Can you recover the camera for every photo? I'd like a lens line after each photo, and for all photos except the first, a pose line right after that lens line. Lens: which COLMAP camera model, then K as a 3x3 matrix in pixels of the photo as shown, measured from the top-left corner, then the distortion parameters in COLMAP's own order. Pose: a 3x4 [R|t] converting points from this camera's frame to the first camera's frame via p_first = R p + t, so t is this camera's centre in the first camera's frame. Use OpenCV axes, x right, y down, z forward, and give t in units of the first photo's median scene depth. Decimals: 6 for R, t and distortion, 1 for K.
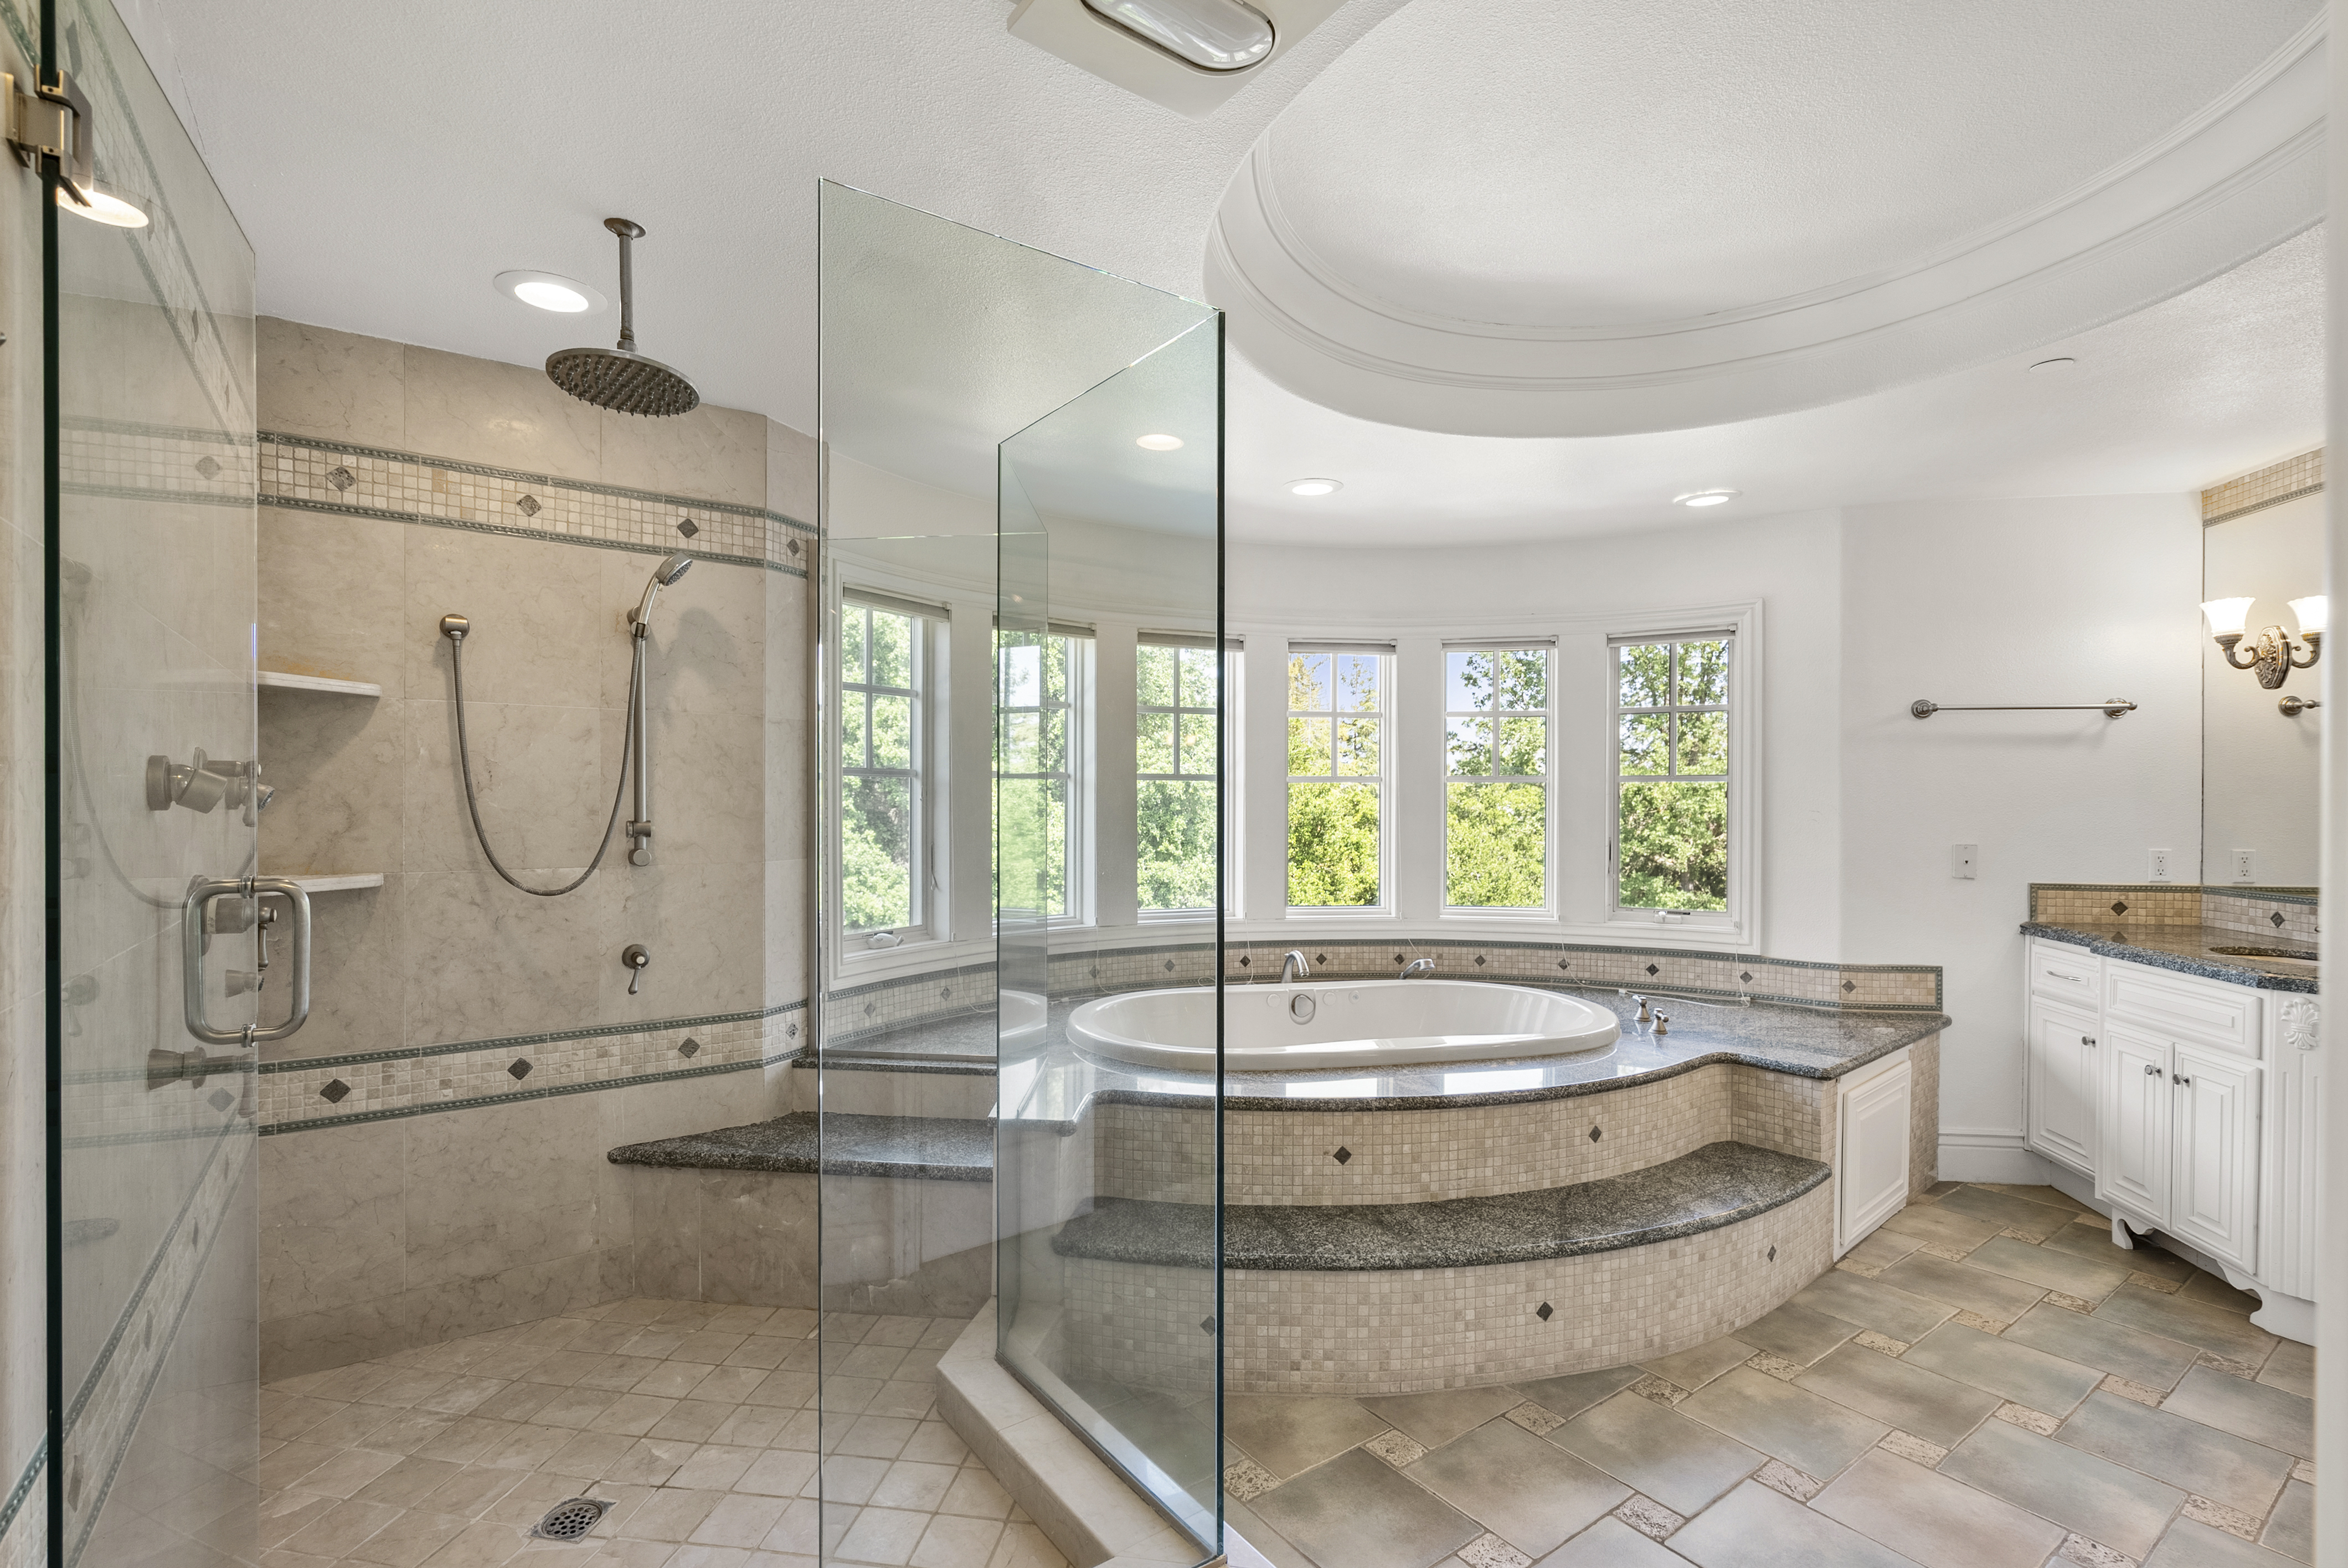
lens RADIAL K [[1055.1, 0, 1167.4], [0, 1055.1, 792.7], [0, 0, 1]] dist [-0.002420, -0.000125]
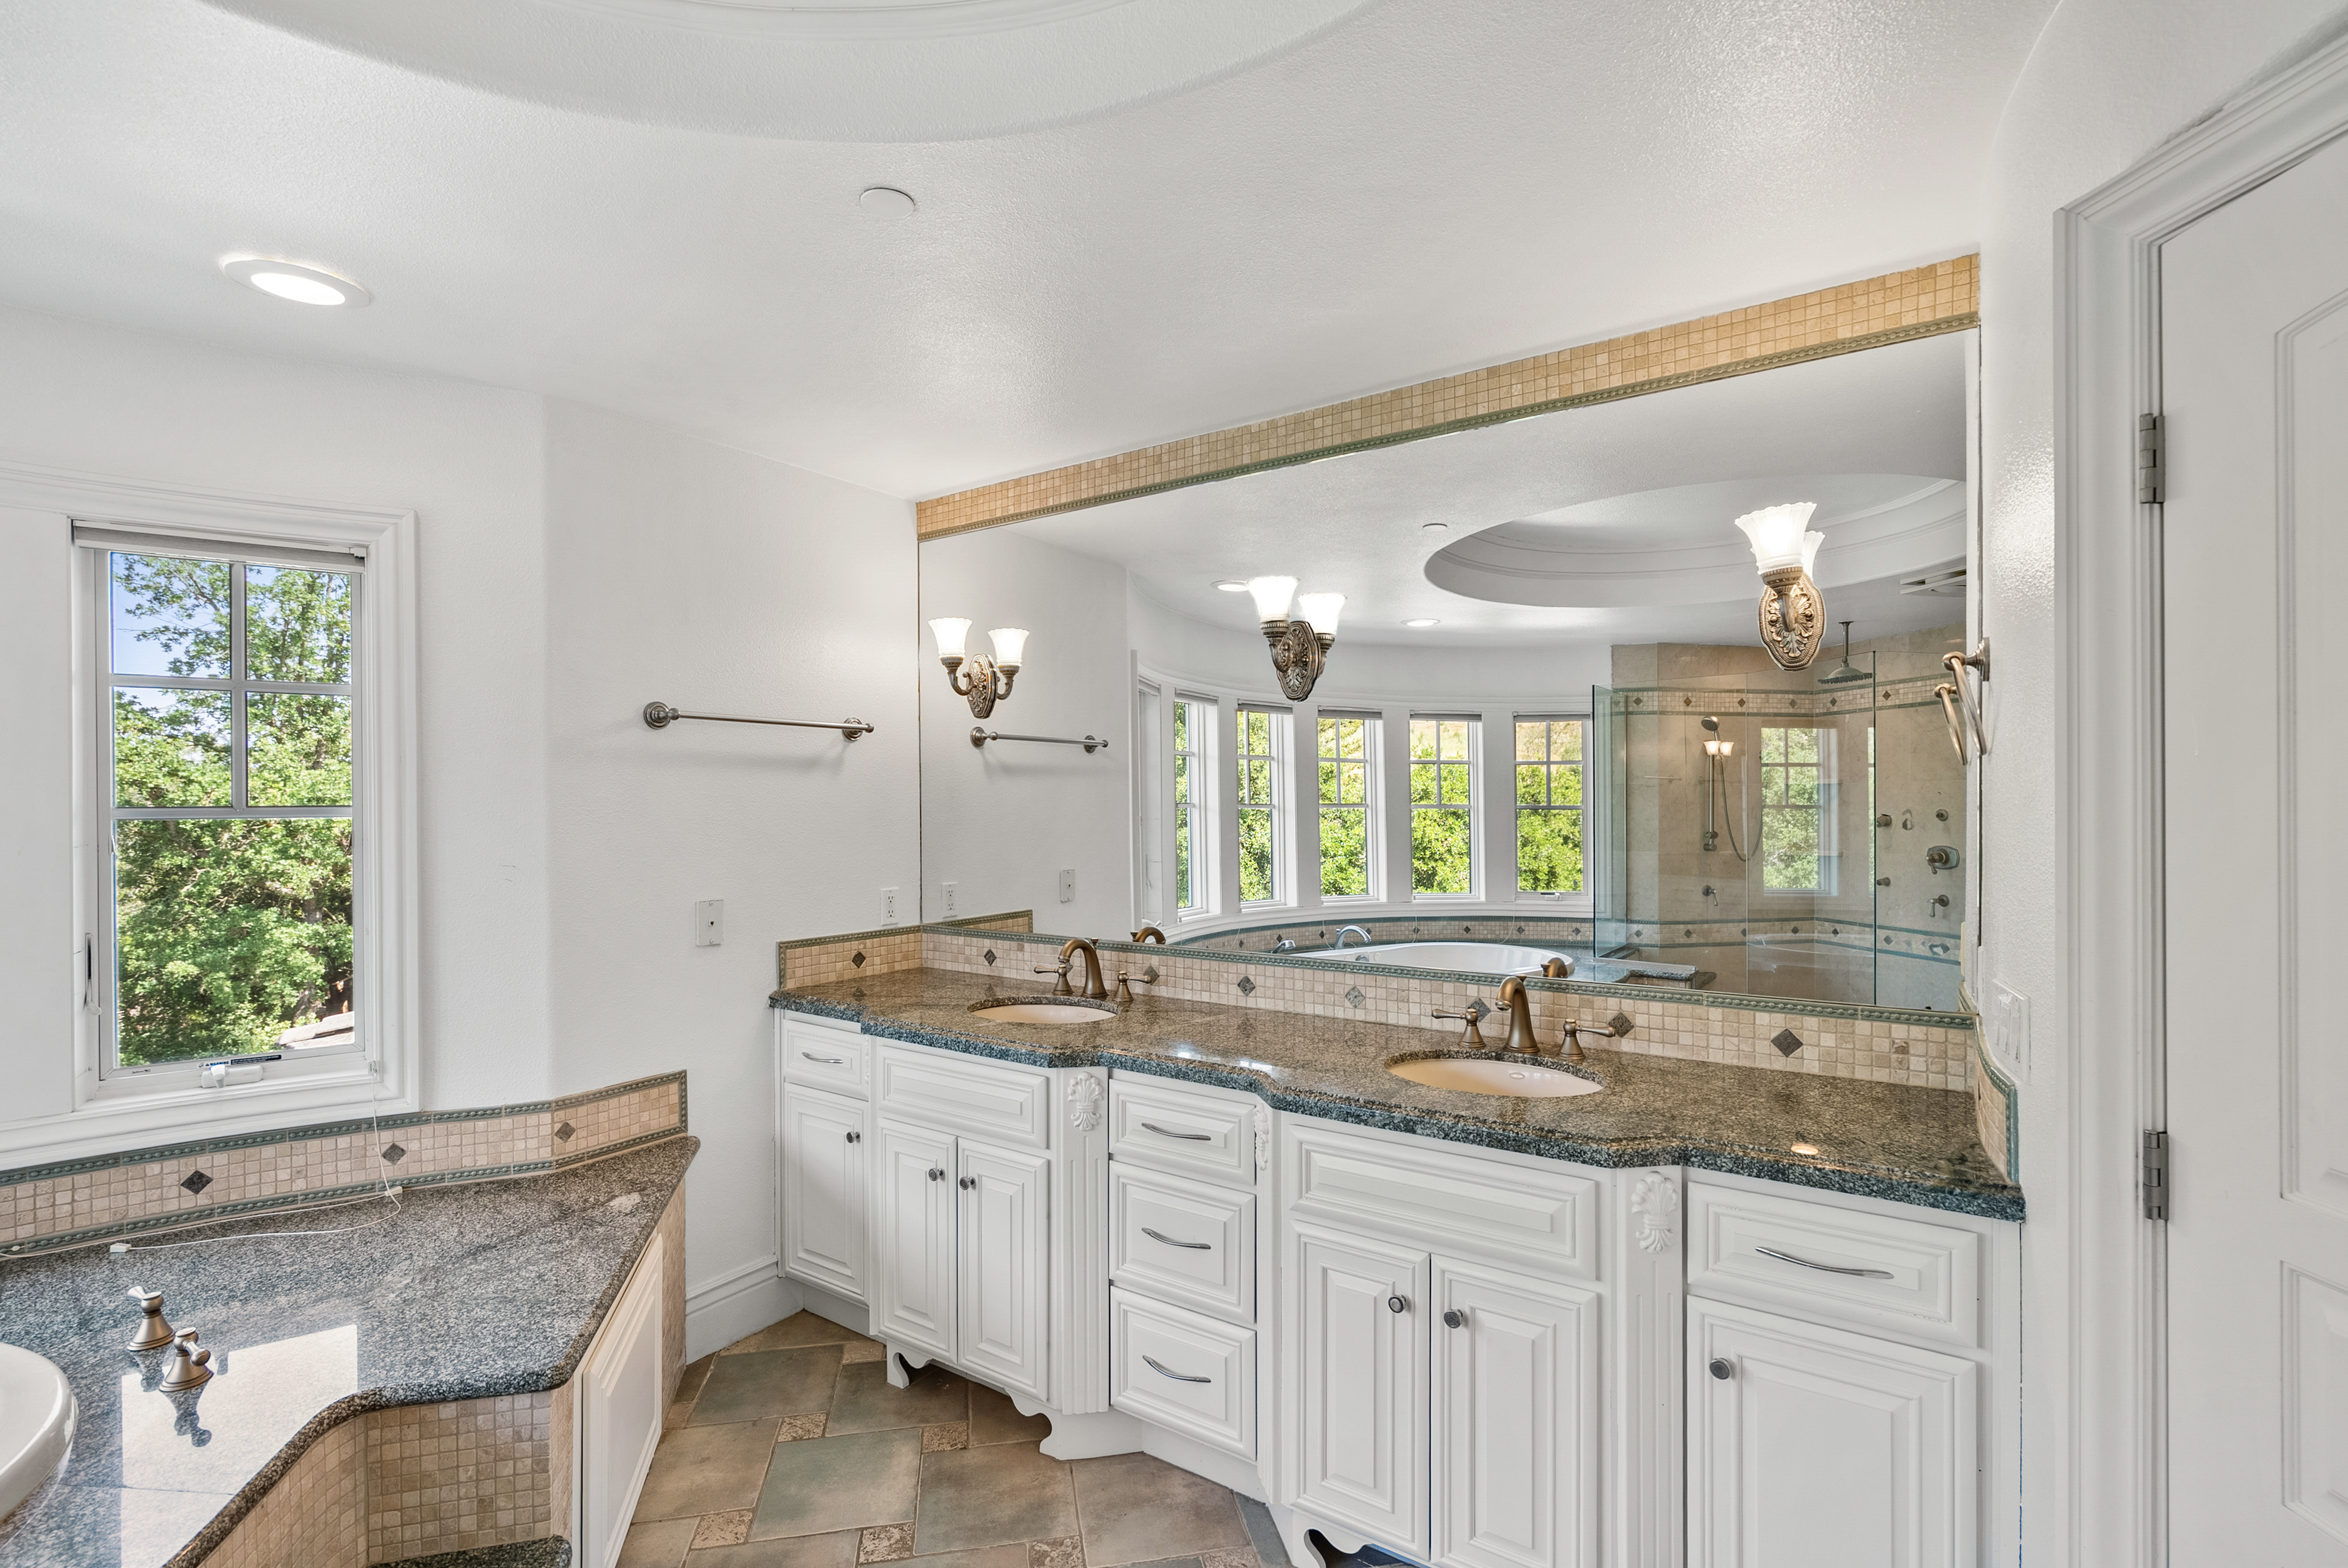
lens RADIAL K [[1052.6, 0, 1170.1], [0, 1052.6, 815.2], [0, 0, 1]] dist [-0.004496, 0.003884]
pose [[0.416444, -0.016827, 0.909006, 0.223436], [0.001698, 0.999841, 0.017731, -0.024804], [-0.909160, -0.005840, 0.416406, 0.406923]]
